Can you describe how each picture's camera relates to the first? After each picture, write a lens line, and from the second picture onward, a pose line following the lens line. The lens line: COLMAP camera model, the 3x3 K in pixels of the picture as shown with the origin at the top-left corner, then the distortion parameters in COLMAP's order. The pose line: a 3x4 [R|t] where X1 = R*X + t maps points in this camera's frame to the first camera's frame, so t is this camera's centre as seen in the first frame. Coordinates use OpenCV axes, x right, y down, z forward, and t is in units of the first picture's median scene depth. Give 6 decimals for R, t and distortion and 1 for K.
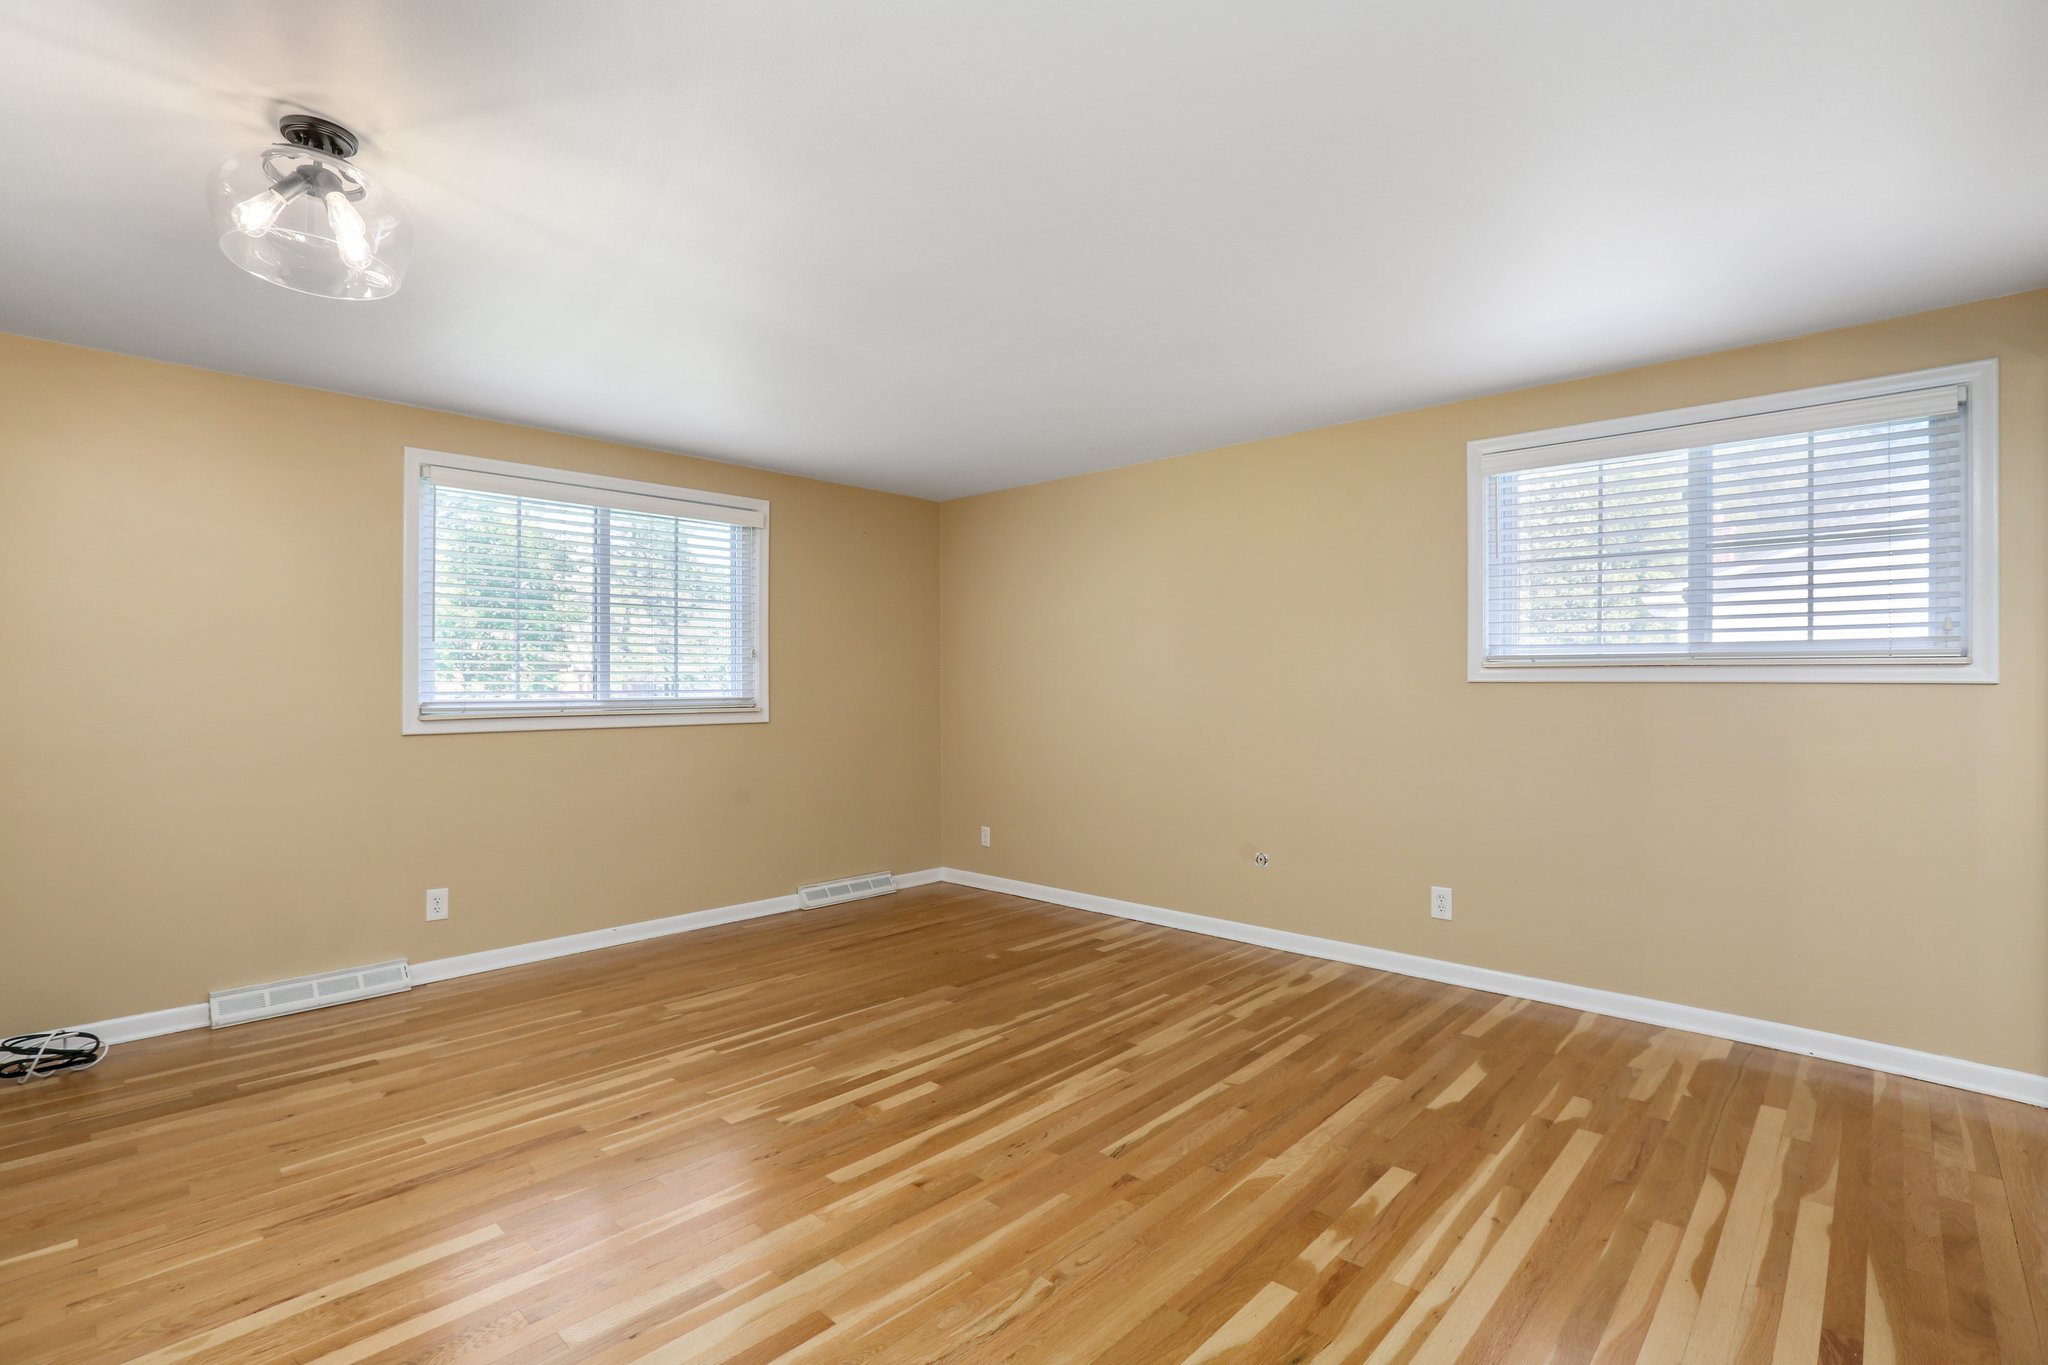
lens RADIAL K [[959.0, 0, 1025.6], [0, 959.0, 680.6], [0, 0, 1]] dist [-0.000177, 0.000893]
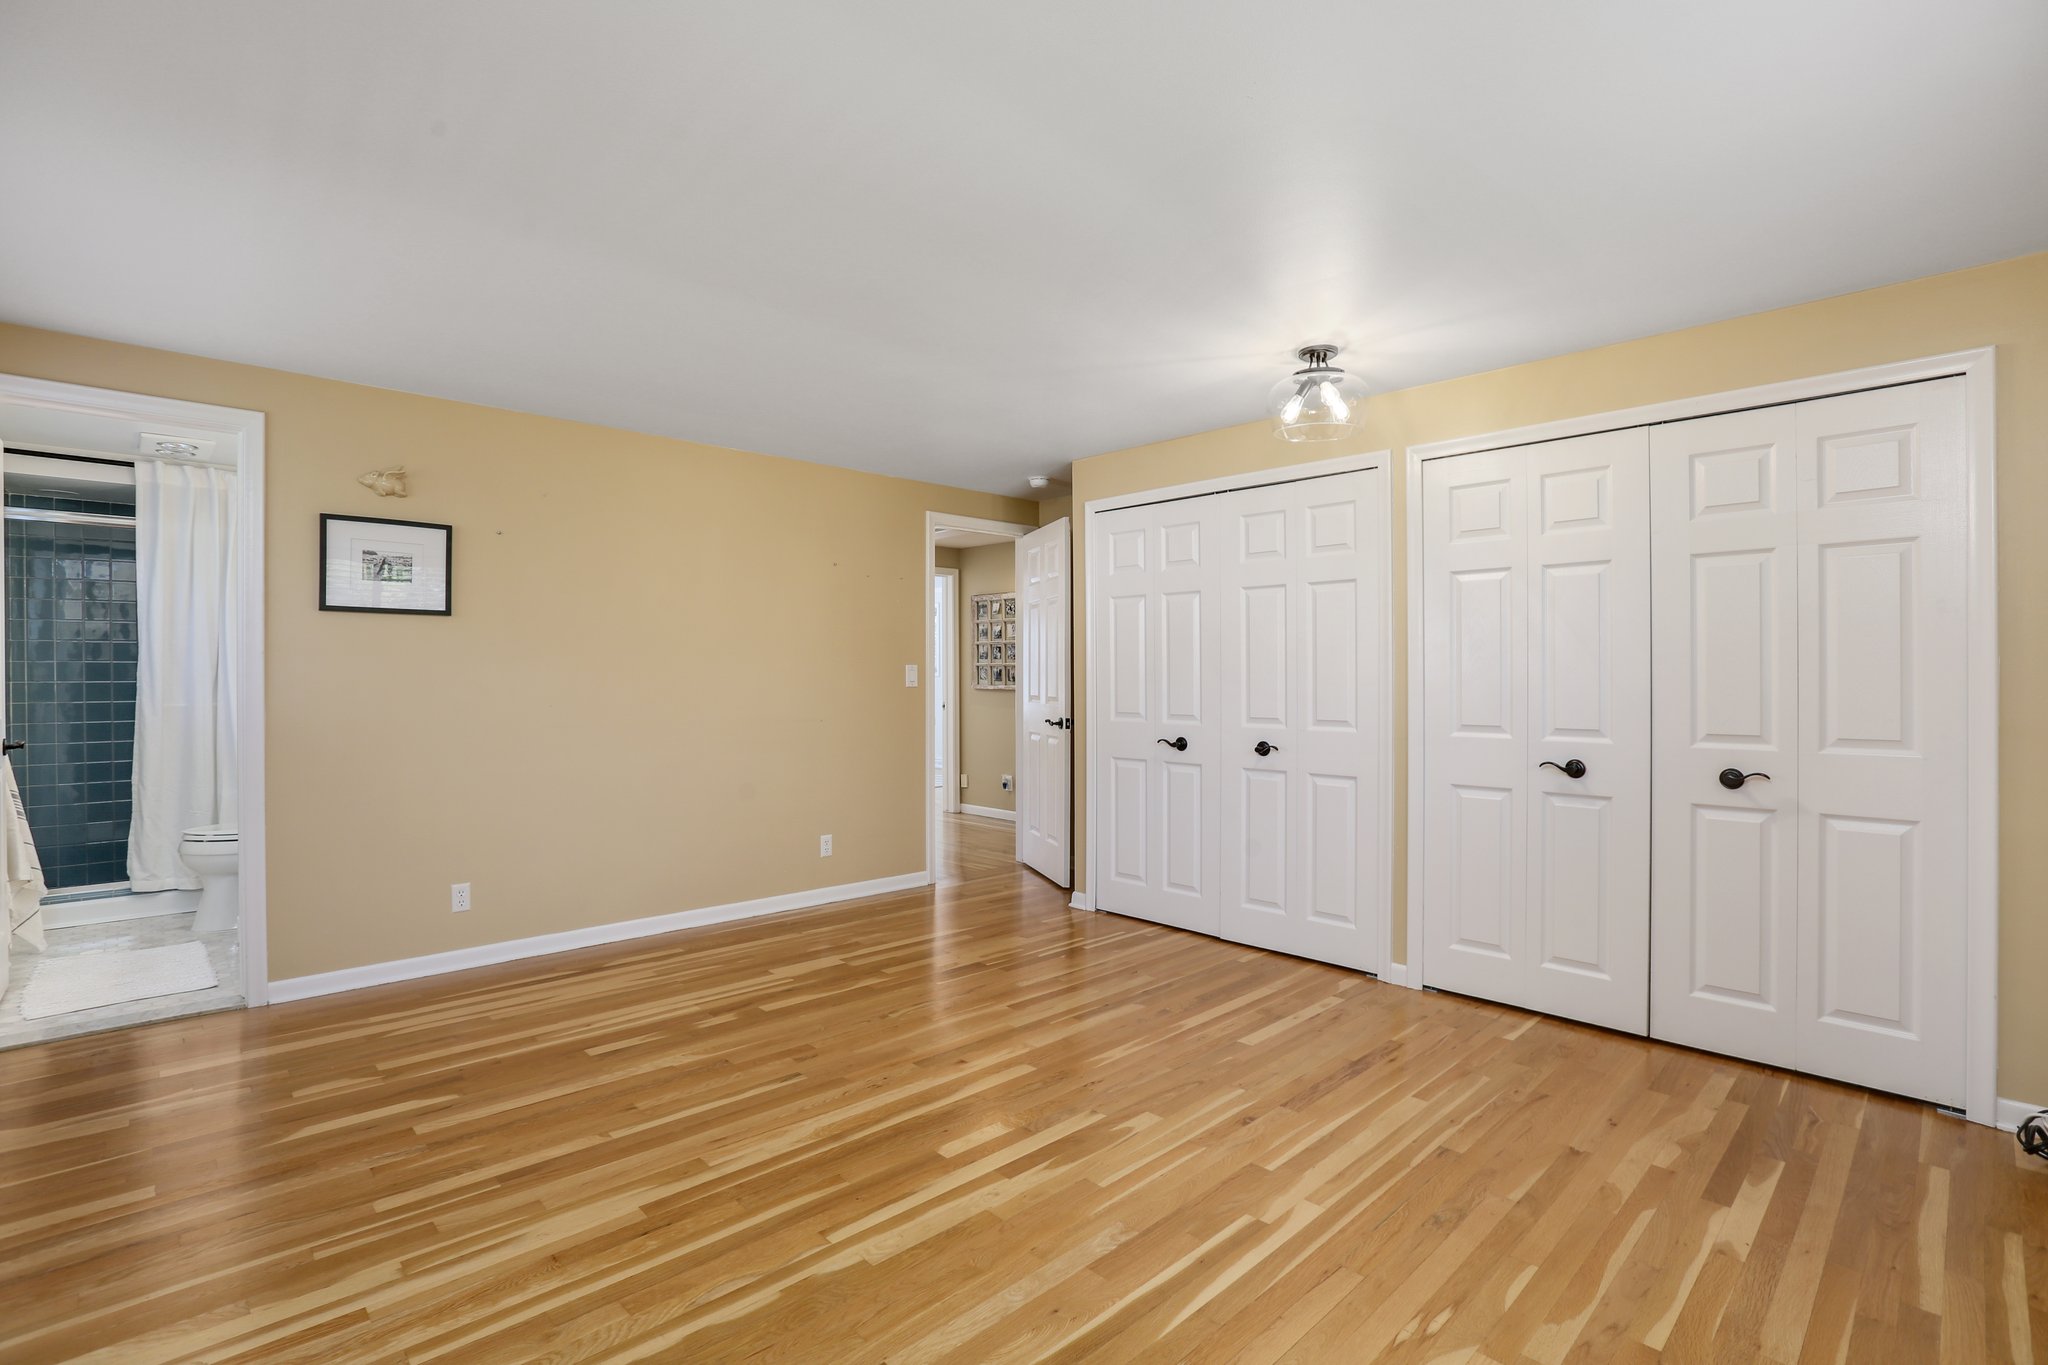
lens RADIAL K [[959.0, 0, 1033.4], [0, 959.0, 684.1], [0, 0, 1]] dist [-0.000177, 0.000893]
pose [[-0.999005, 0.000566, 0.044603, -0.219520], [0.000768, 0.999990, 0.004495, 0.008834], [-0.044600, 0.004525, -0.998995, 1.897655]]
